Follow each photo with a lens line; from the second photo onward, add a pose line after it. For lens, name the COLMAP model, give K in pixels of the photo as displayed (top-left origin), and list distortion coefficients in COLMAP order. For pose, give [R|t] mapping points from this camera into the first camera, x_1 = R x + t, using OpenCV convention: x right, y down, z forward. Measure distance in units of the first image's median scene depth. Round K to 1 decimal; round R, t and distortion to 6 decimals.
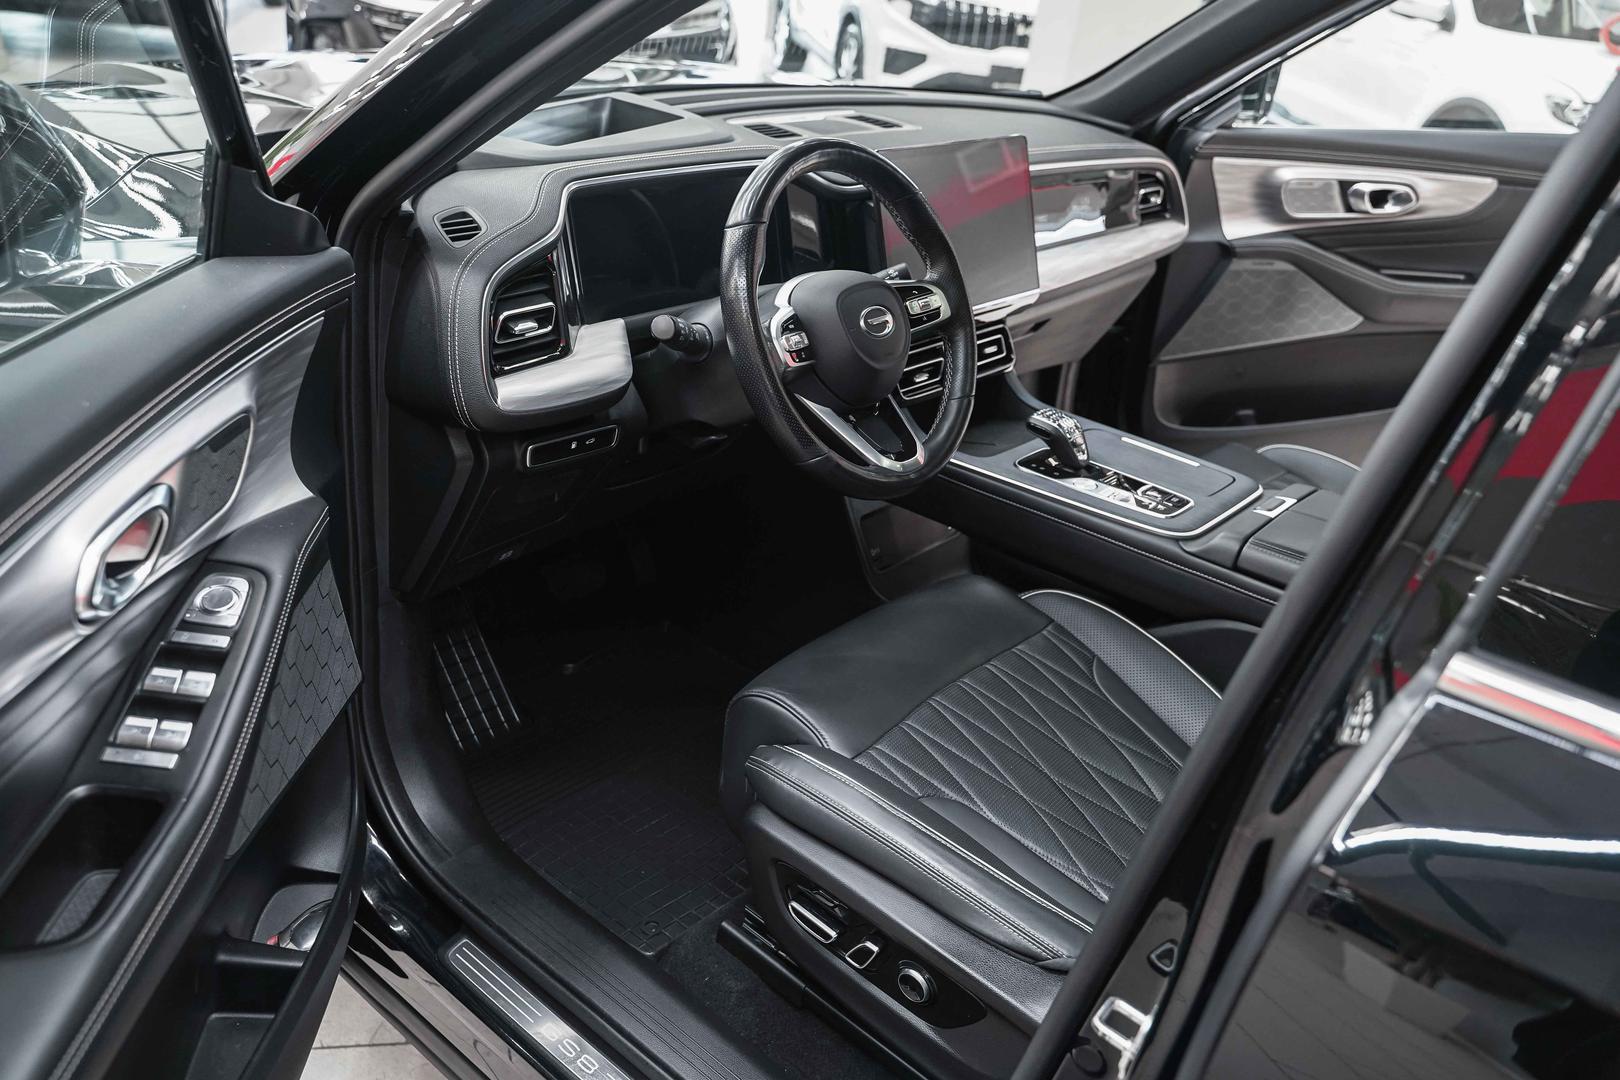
lens RADIAL K [[1316.3, 0, 810.0], [0, 1316.3, 540.0], [0, 0, 1]] dist [-0.018897, -0.002111]
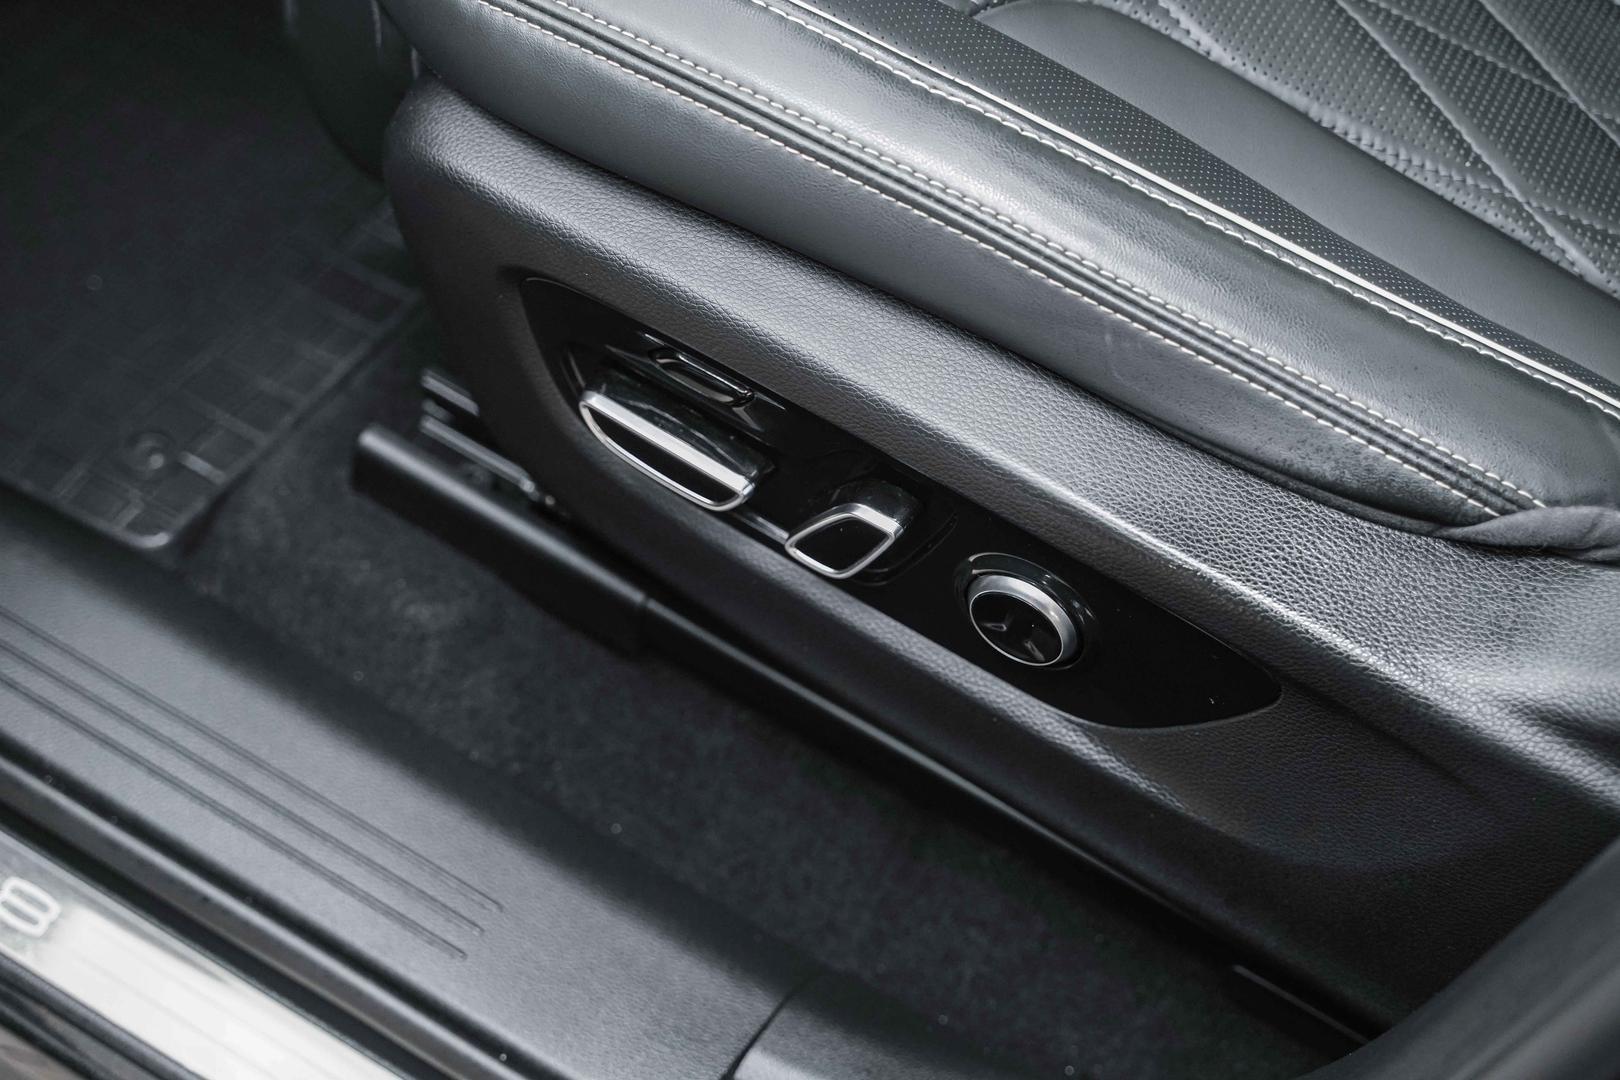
lens RADIAL K [[2491.0, 0, 810.0], [0, 2491.0, 540.0], [0, 0, 1]] dist [0.019040, 0.127445]
pose [[0.984198, -0.137390, 0.111709, -0.032671], [0.074866, 0.894565, 0.440622, 0.053338], [-0.160468, -0.425296, 0.890715, 0.460156]]
